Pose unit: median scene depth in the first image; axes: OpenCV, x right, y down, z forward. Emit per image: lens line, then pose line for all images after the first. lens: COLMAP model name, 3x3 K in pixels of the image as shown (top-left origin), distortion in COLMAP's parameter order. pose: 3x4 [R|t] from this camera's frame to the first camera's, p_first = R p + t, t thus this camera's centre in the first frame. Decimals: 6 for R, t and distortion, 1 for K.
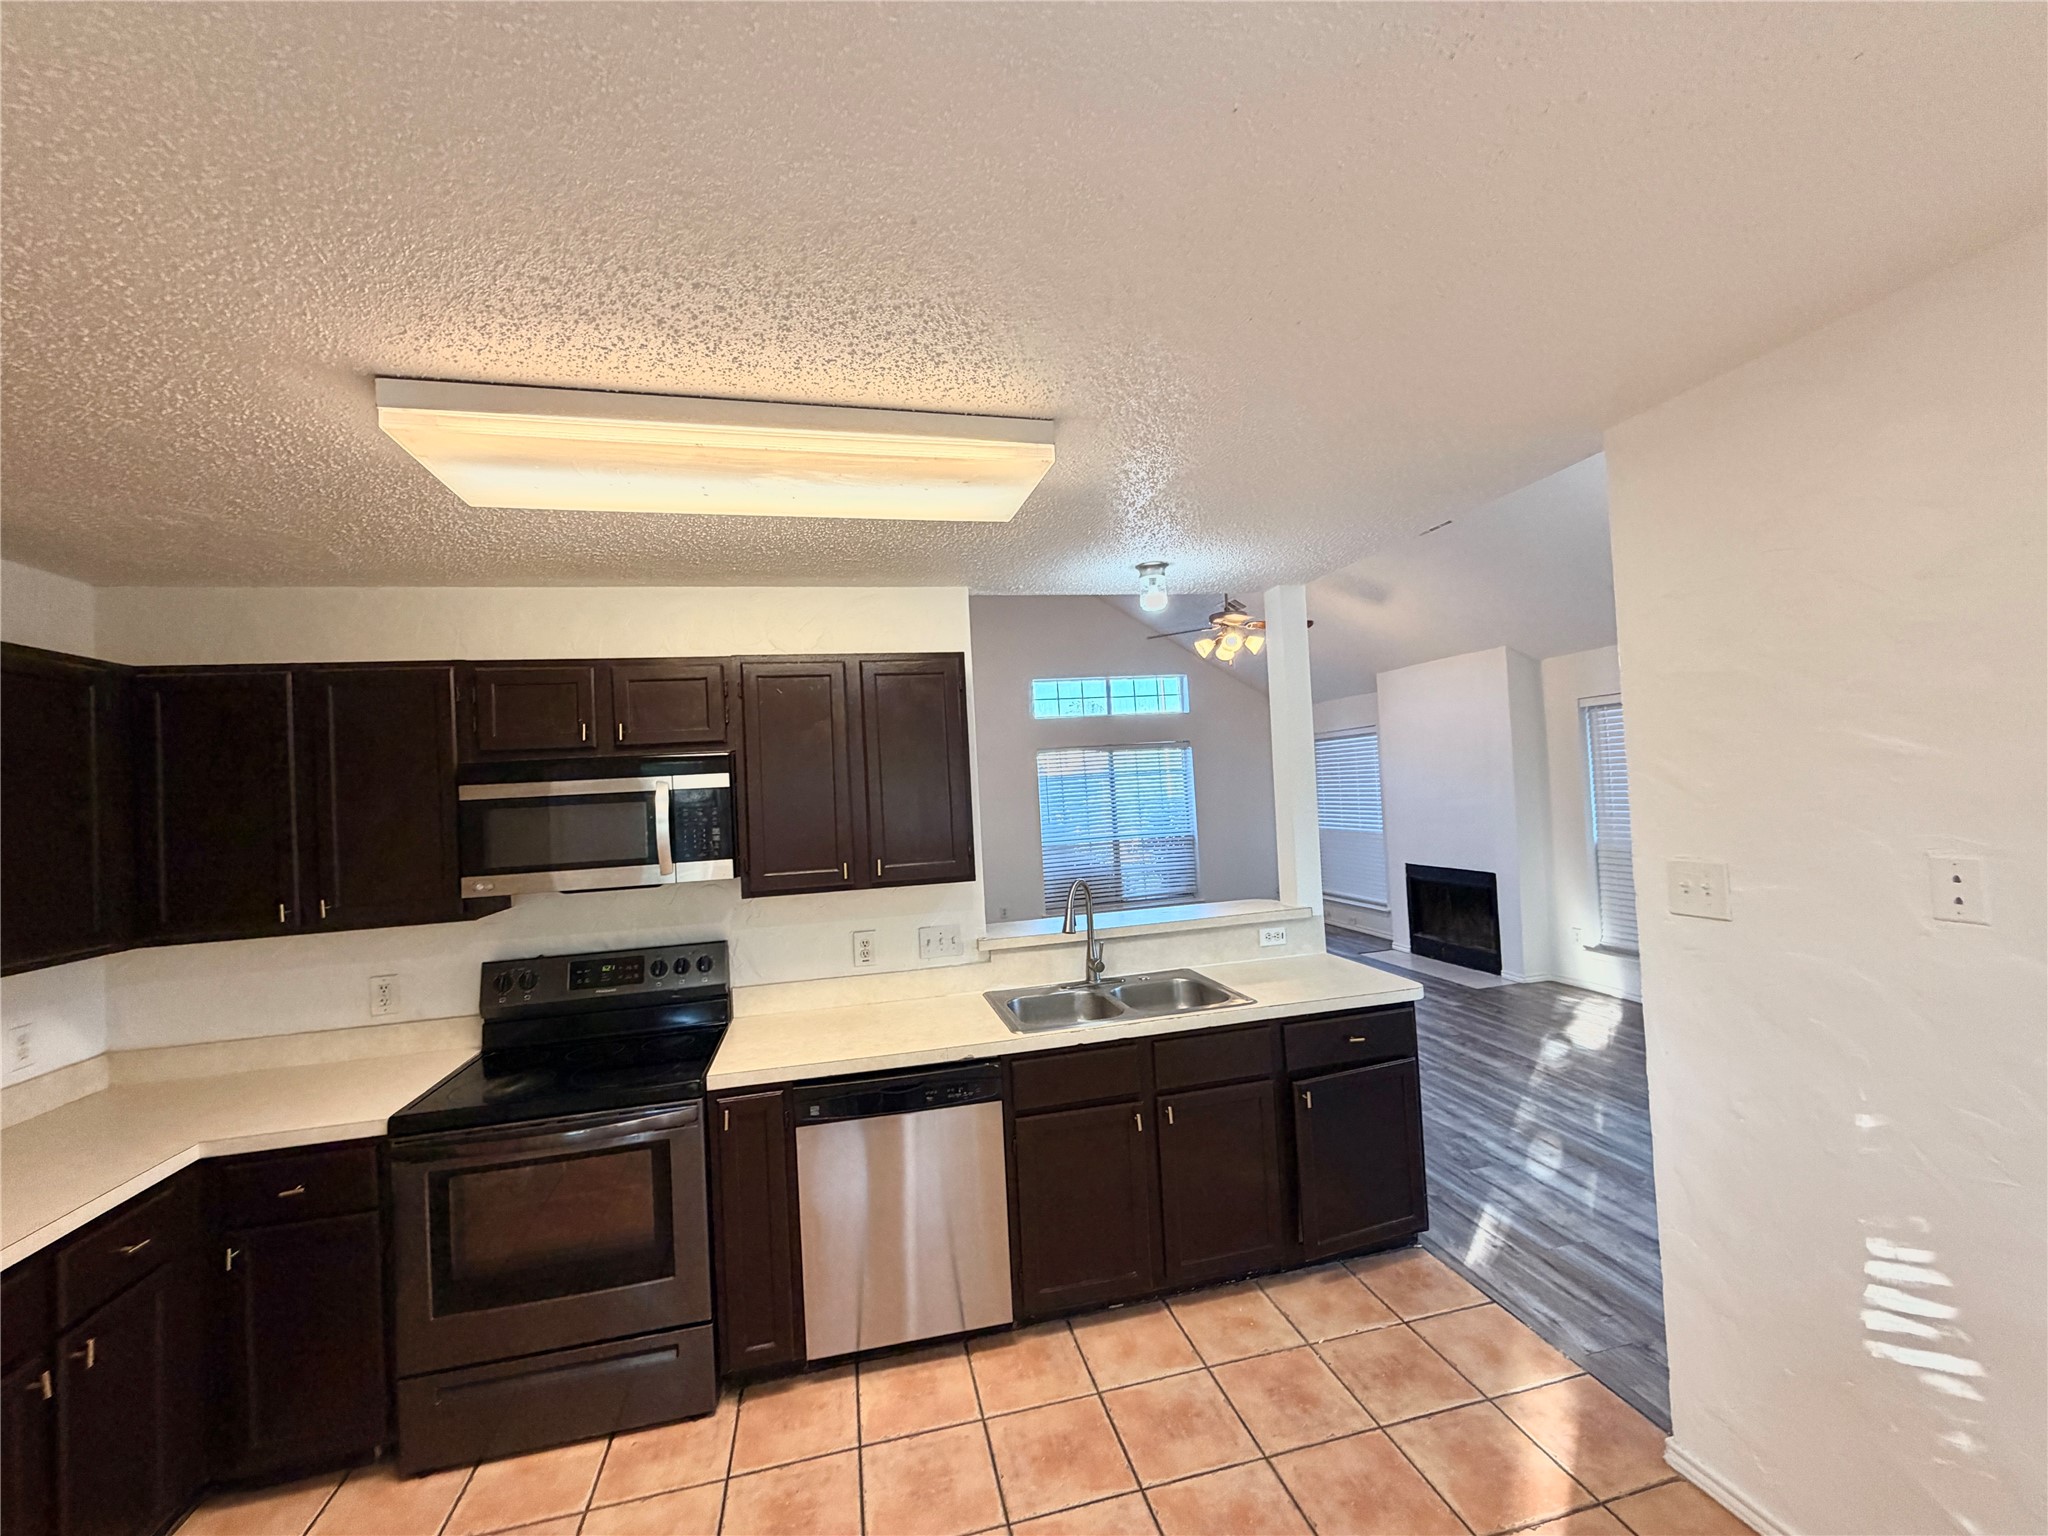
lens RADIAL K [[821.3, 0, 1017.9], [0, 821.3, 765.4], [0, 0, 1]] dist [0.001948, 0.000143]
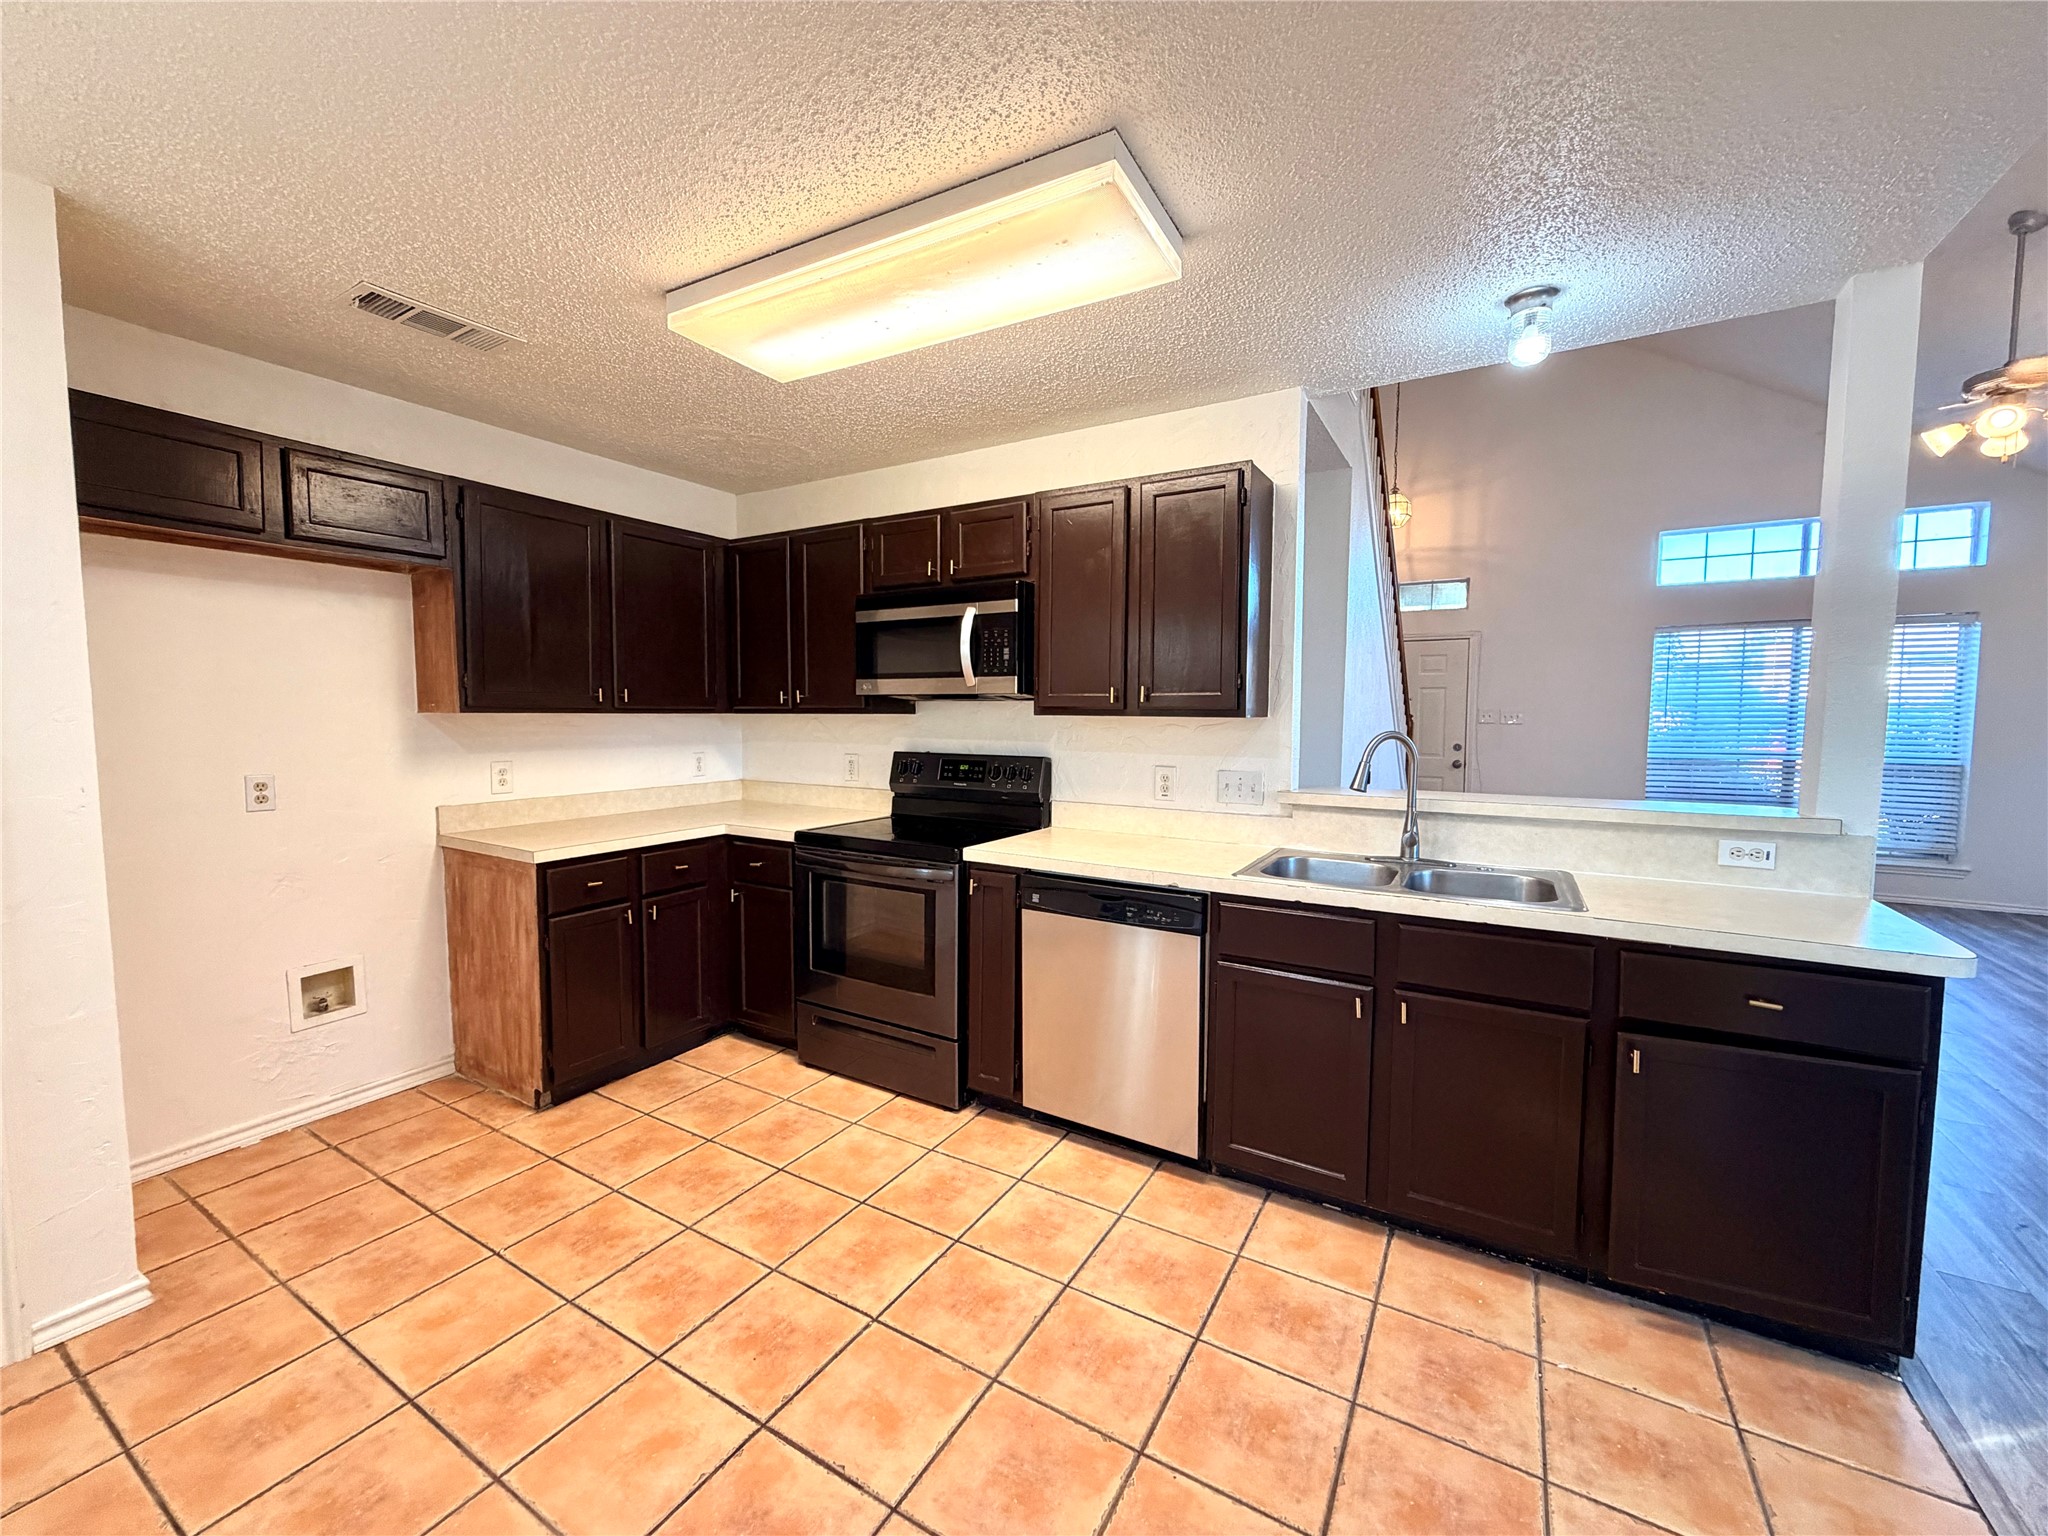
lens RADIAL K [[821.3, 0, 1017.9], [0, 821.3, 765.4], [0, 0, 1]] dist [0.001948, 0.000143]
pose [[0.722054, 0.103695, -0.684022, 0.450944], [-0.025684, 0.992040, 0.123277, 0.099171], [0.691360, -0.071444, 0.718970, 0.185372]]
